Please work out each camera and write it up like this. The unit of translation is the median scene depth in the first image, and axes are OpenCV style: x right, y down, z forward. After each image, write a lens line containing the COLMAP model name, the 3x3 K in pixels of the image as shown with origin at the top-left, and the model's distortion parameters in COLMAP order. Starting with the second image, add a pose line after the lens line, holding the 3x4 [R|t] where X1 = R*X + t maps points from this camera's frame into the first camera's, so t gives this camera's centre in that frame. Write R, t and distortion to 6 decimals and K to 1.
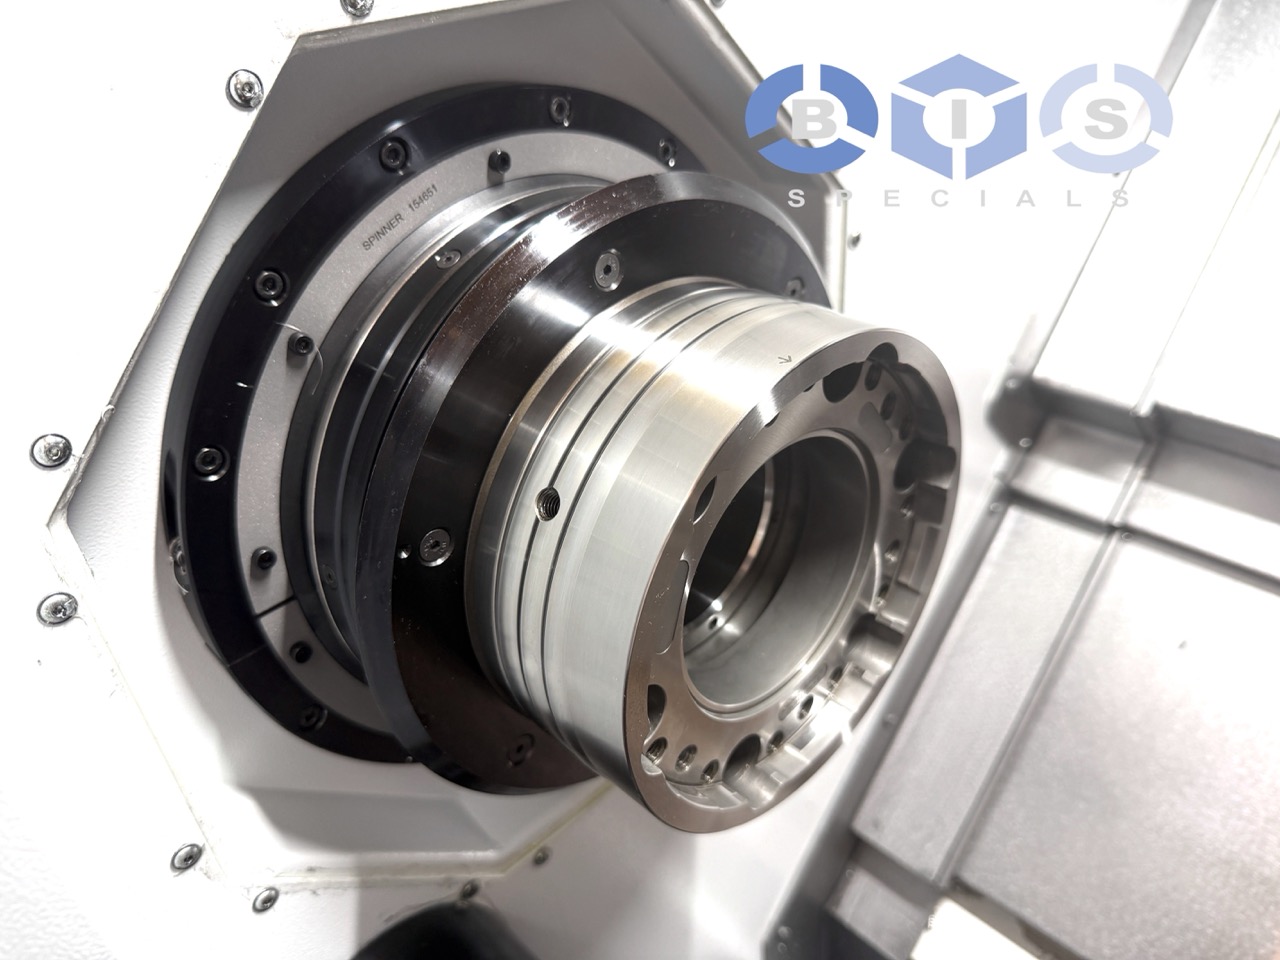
lens RADIAL K [[974.8, 0, 640.0], [0, 974.8, 480.0], [0, 0, 1]] dist [-0.042770, 0.005064]
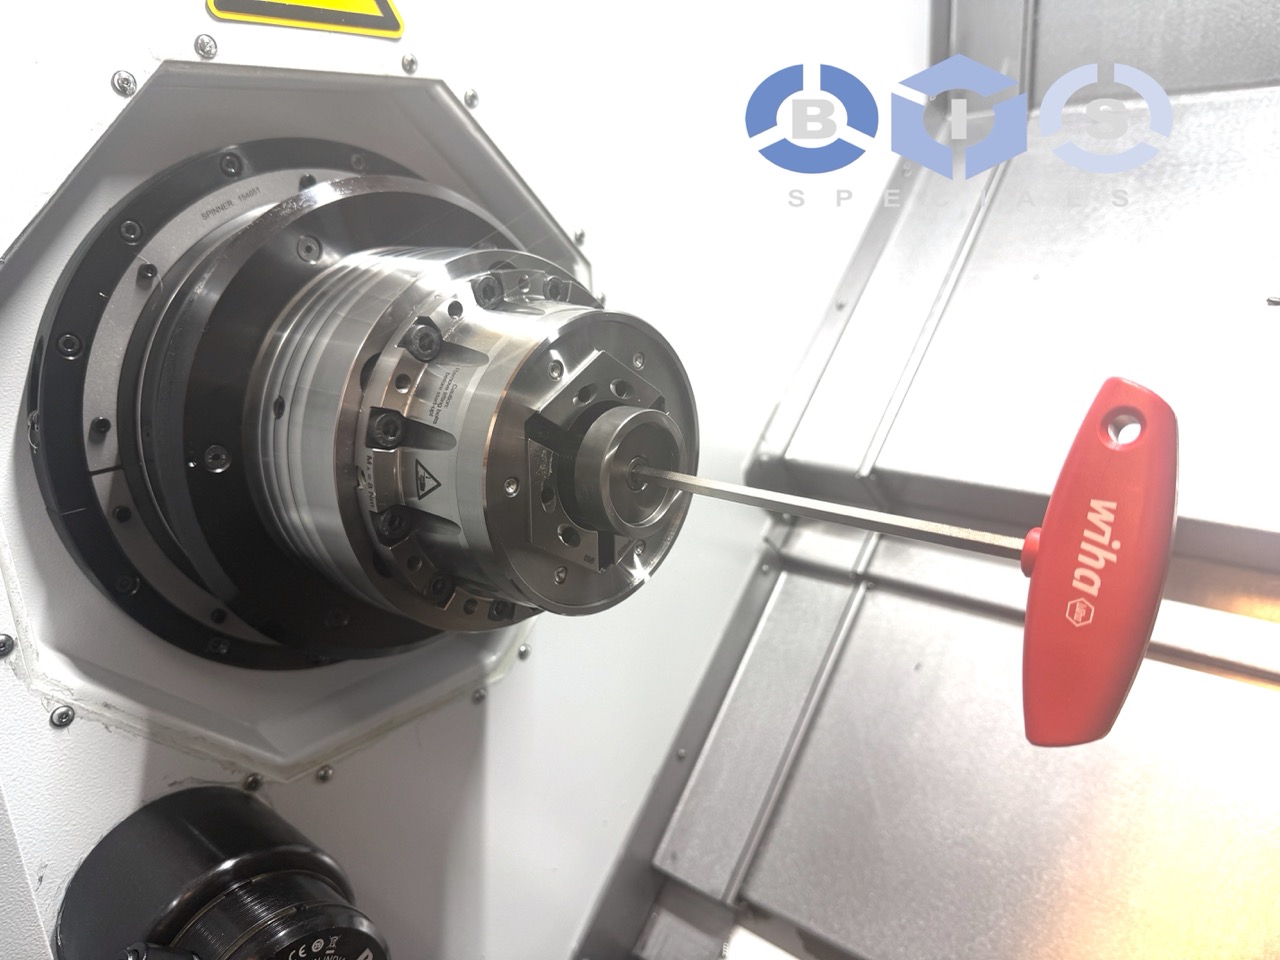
lens RADIAL K [[958.9, 0, 647.6], [0, 958.9, 479.7], [0, 0, 1]] dist [0.002281, -0.040527]
pose [[0.996943, 0.012165, 0.077184, 0.238605], [0.010071, 0.959560, -0.281325, 0.472201], [-0.077485, 0.281242, 0.956503, -0.277283]]
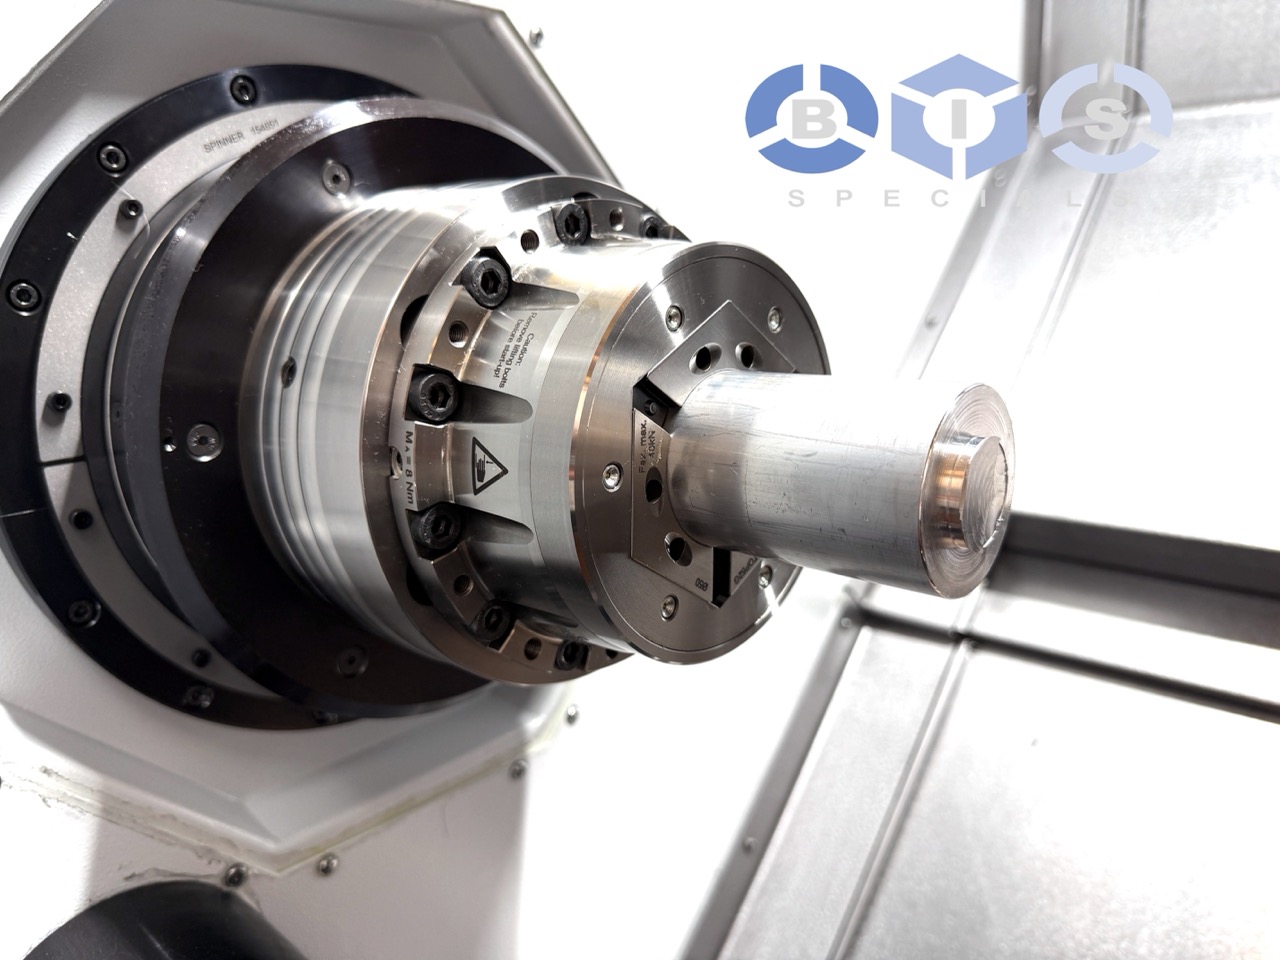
lens RADIAL K [[971.0, 0, 646.4], [0, 971.0, 477.0], [0, 0, 1]] dist [-0.031960, -0.002042]
pose [[0.997349, 0.035868, 0.063307, 0.159021], [-0.011704, 0.937812, -0.346945, 0.446833], [-0.071814, 0.345285, 0.935746, 0.012483]]
